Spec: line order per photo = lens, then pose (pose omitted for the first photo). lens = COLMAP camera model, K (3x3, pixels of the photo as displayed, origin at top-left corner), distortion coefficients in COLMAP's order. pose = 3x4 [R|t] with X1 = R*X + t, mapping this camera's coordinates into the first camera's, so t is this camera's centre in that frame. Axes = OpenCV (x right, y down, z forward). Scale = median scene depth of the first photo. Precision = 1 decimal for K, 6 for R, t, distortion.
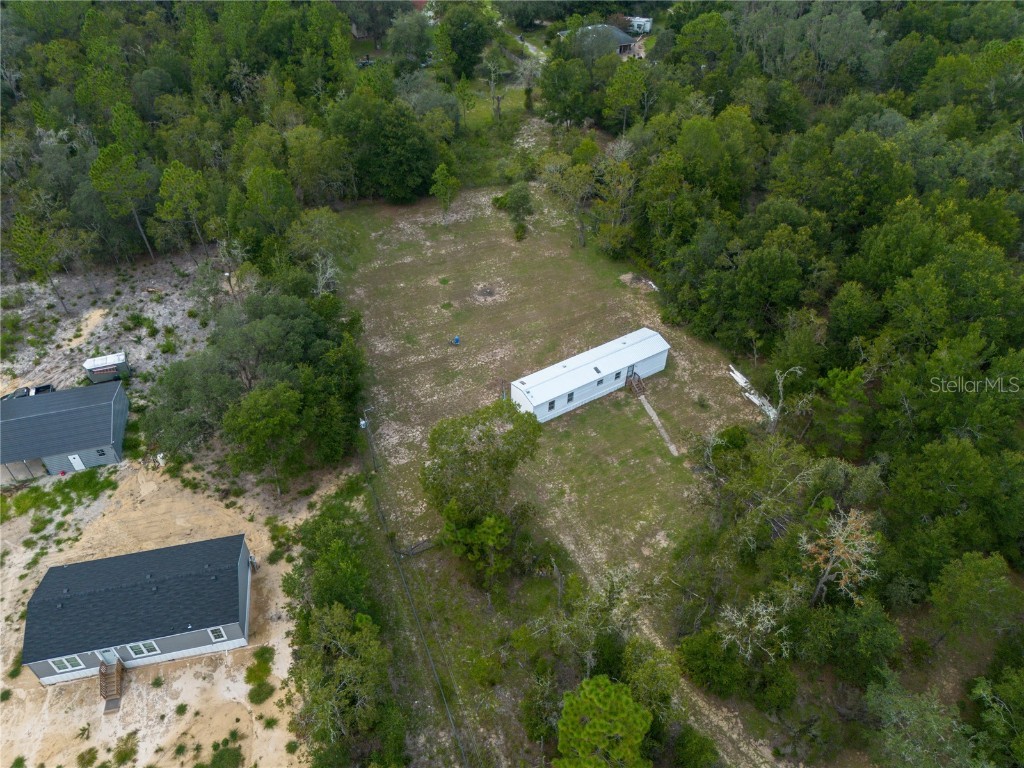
lens RADIAL K [[722.0, 0, 511.1], [0, 722.0, 384.9], [0, 0, 1]] dist [0.065986, -0.063247]
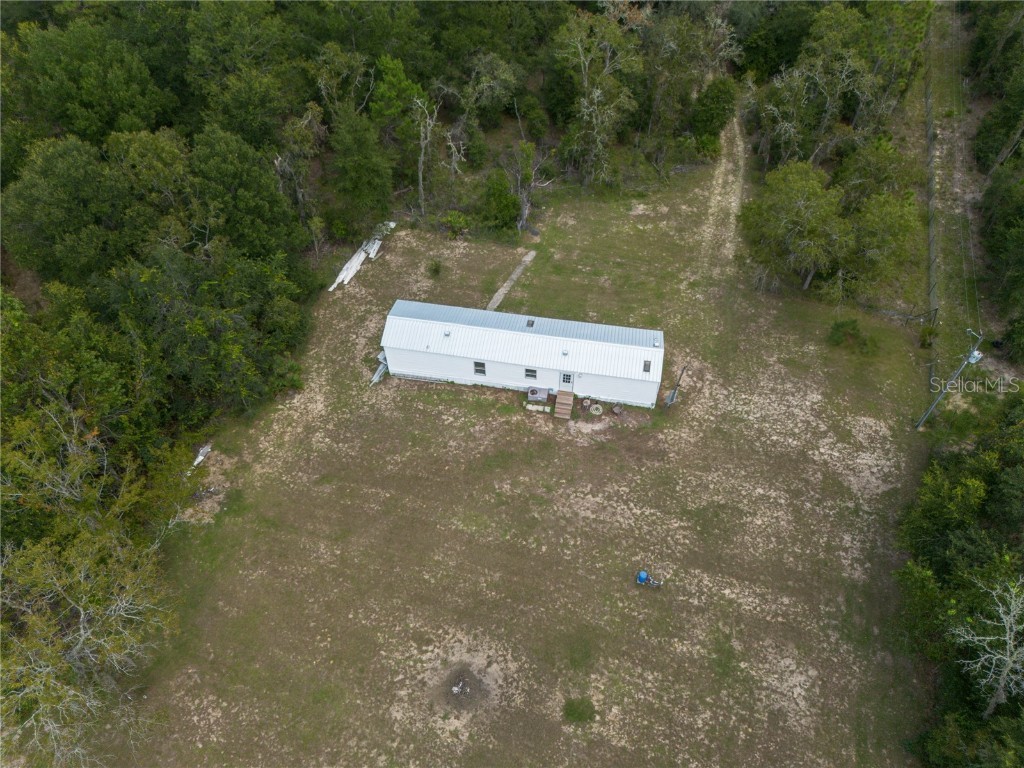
lens RADIAL K [[722.0, 0, 511.1], [0, 722.0, 384.9], [0, 0, 1]] dist [0.065986, -0.063247]
pose [[-0.738212, -0.522070, 0.427185, -0.152920], [0.450957, 0.089027, 0.888094, -0.542255], [-0.501678, 0.848244, 0.169711, 0.887308]]
